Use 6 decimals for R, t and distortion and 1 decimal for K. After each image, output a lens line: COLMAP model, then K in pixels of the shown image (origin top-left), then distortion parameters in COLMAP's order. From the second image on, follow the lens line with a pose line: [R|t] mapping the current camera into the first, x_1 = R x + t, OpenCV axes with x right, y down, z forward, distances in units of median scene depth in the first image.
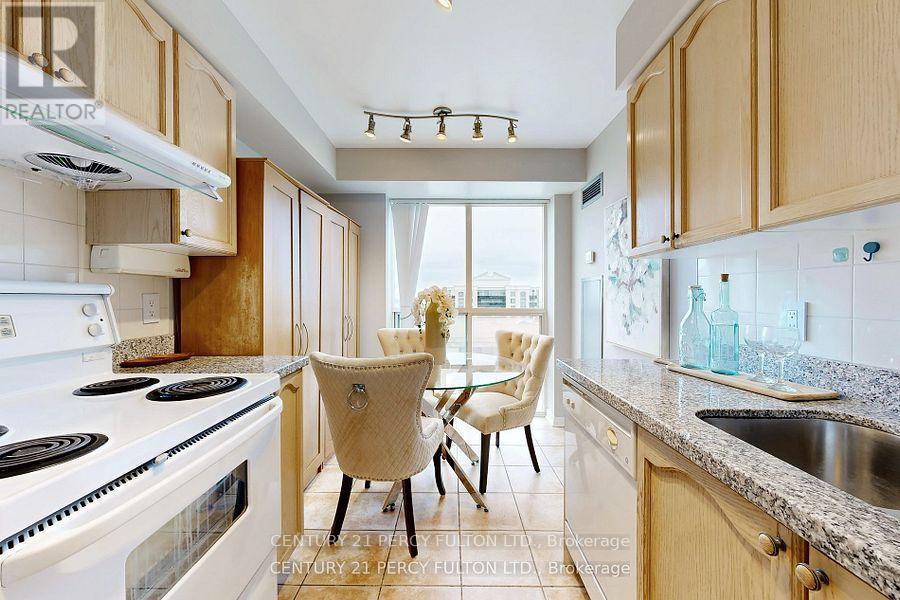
lens RADIAL K [[338.9, 0, 450.0], [0, 338.9, 300.0], [0, 0, 1]] dist [0.001466, 0.000017]
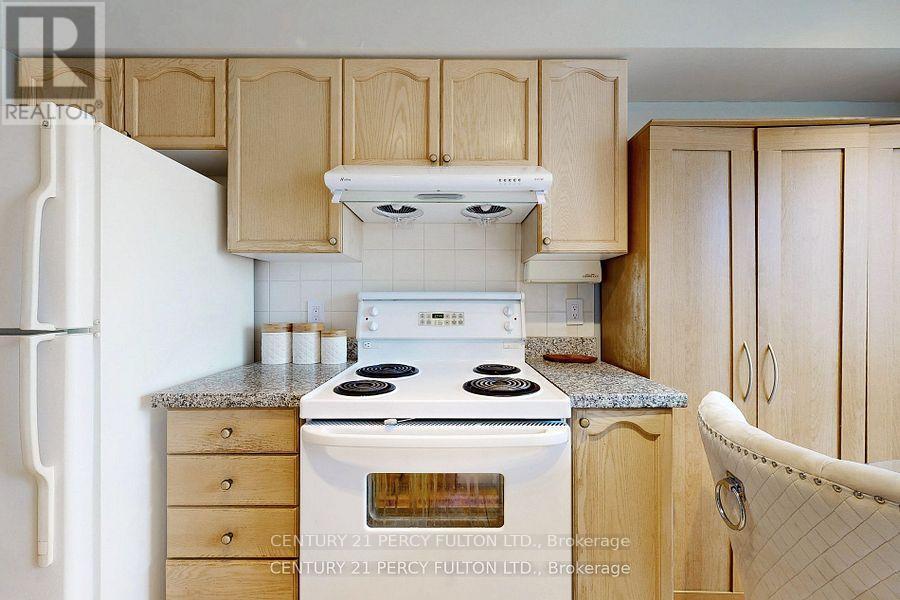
lens RADIAL K [[343.3, 0, 447.5], [0, 343.3, 299.0], [0, 0, 1]] dist [-0.000692, -0.000106]
pose [[0.002999, -0.001203, -0.999995, 0.297102], [-0.009195, 0.999957, -0.001230, -0.013835], [0.999953, 0.009199, 0.002988, 0.695939]]
